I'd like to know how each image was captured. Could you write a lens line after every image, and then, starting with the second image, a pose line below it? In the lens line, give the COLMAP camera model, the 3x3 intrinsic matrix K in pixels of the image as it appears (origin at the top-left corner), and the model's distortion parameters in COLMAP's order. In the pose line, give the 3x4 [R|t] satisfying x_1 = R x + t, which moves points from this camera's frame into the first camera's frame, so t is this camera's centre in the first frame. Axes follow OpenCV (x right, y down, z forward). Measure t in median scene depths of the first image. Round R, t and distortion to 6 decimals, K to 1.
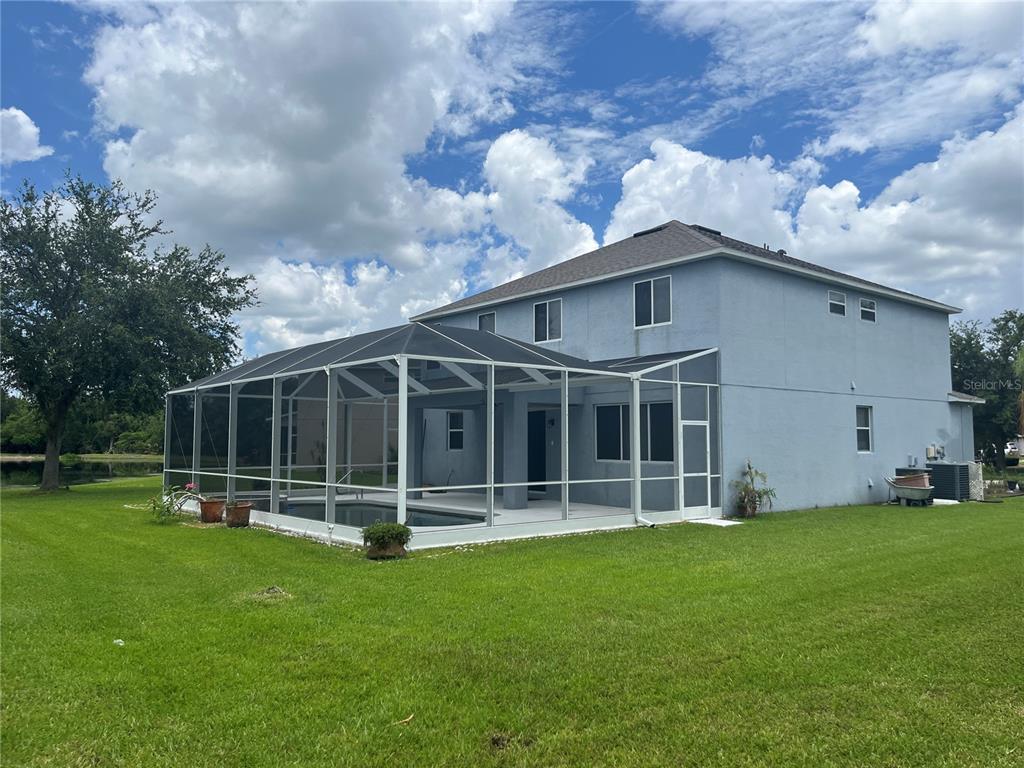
lens RADIAL K [[778.0, 0, 515.5], [0, 778.0, 379.0], [0, 0, 1]] dist [0.083345, -0.110830]
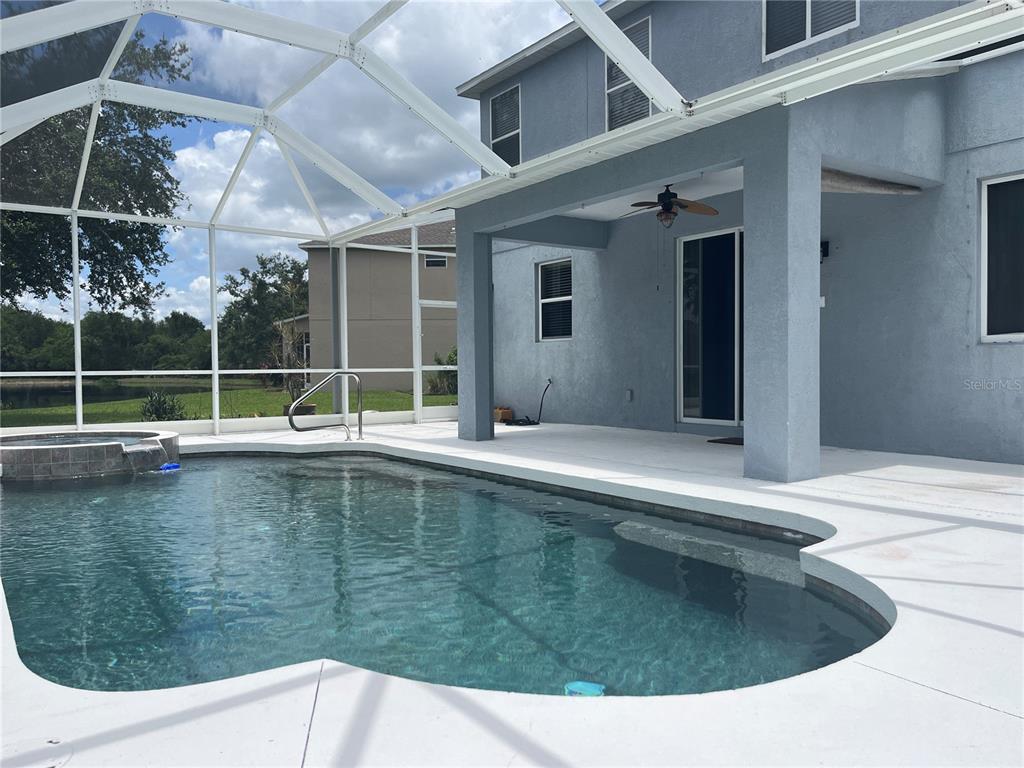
lens RADIAL K [[778.0, 0, 515.5], [0, 778.0, 379.0], [0, 0, 1]] dist [0.083345, -0.110830]
pose [[0.997718, -0.008544, -0.066982, -0.068644], [0.014956, 0.995286, 0.095822, 0.067836], [0.065848, -0.096605, 0.993142, 0.499869]]
